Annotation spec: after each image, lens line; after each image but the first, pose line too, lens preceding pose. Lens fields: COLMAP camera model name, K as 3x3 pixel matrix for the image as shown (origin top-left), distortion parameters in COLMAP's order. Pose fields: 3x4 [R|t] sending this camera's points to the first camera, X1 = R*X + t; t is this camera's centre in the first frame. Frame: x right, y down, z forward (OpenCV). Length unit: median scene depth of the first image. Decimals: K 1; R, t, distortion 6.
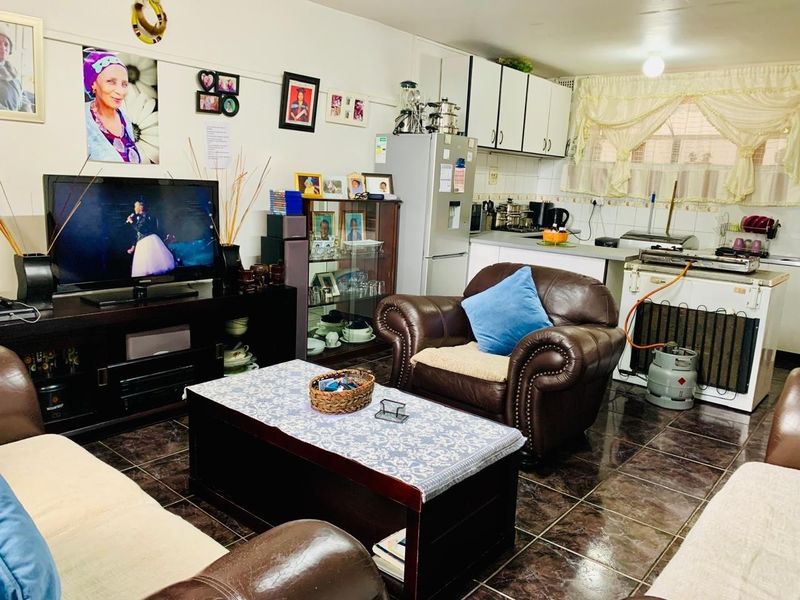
lens RADIAL K [[611.4, 0, 400.0], [0, 611.4, 300.0], [0, 0, 1]] dist [0.052067, 0.002723]
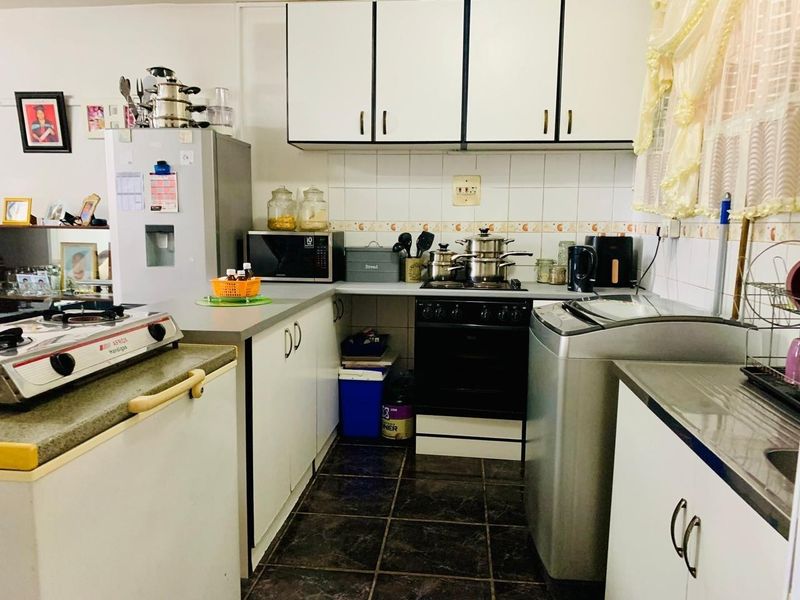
lens RADIAL K [[577.4, 0, 404.2], [0, 577.4, 302.9], [0, 0, 1]] dist [0.027600, -0.005625]
pose [[0.561158, 0.065690, -0.825098, 0.626600], [-0.144391, 0.989330, -0.019436, -0.085273], [0.815017, 0.130043, 0.564655, 0.714123]]
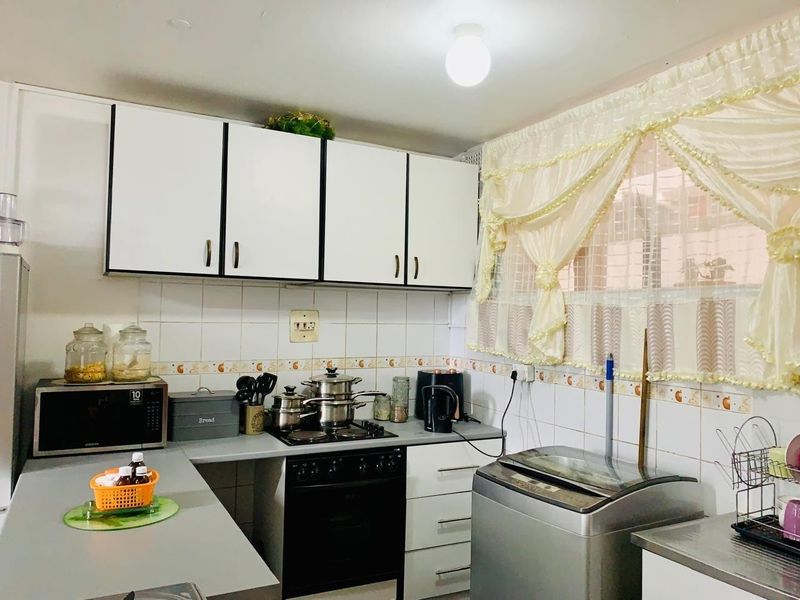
lens RADIAL K [[591.2, 0, 400.0], [0, 591.2, 300.0], [0, 0, 1]] dist [0.002236, 0.000264]
pose [[0.922485, -0.048761, -0.382942, 0.465154], [-0.045142, 0.971559, -0.232455, -0.117996], [0.383385, 0.231723, 0.894047, 0.612414]]
